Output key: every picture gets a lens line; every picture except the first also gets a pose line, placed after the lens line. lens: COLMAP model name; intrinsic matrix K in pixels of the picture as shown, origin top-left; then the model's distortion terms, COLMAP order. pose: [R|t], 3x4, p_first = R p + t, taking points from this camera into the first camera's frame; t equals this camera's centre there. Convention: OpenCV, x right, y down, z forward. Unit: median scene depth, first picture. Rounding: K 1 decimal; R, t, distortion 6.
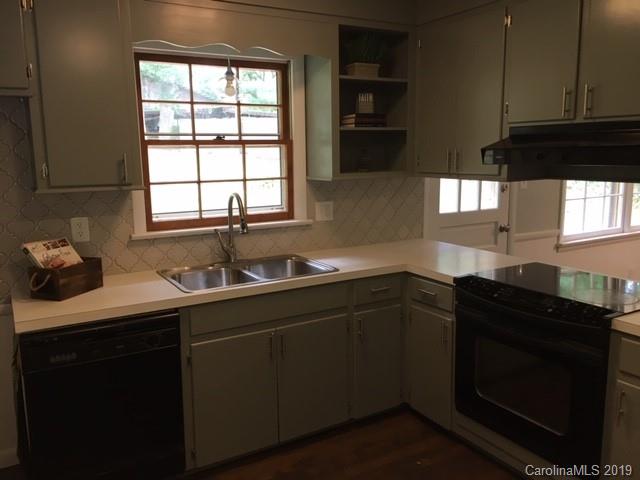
lens RADIAL K [[538.2, 0, 320.0], [0, 538.2, 240.0], [0, 0, 1]] dist [-0.000837, -0.000529]
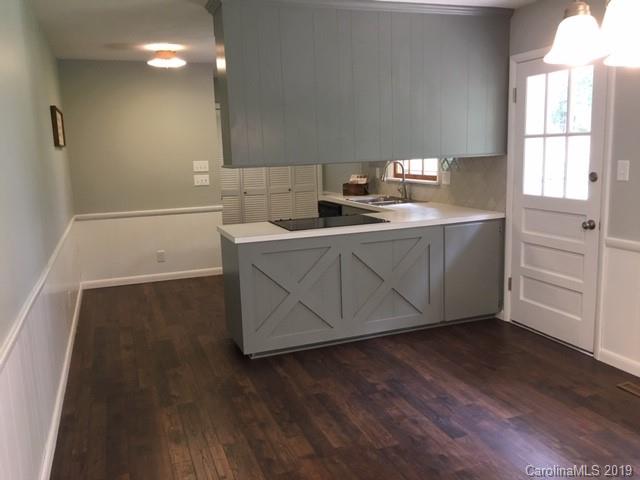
lens RADIAL K [[538.2, 0, 320.0], [0, 538.2, 240.0], [0, 0, 1]] dist [-0.000837, -0.000529]
pose [[-0.165780, 0.173457, -0.970788, 1.547345], [-0.145196, 0.969388, 0.198002, -0.130945], [0.975415, 0.173779, -0.135520, 0.880079]]
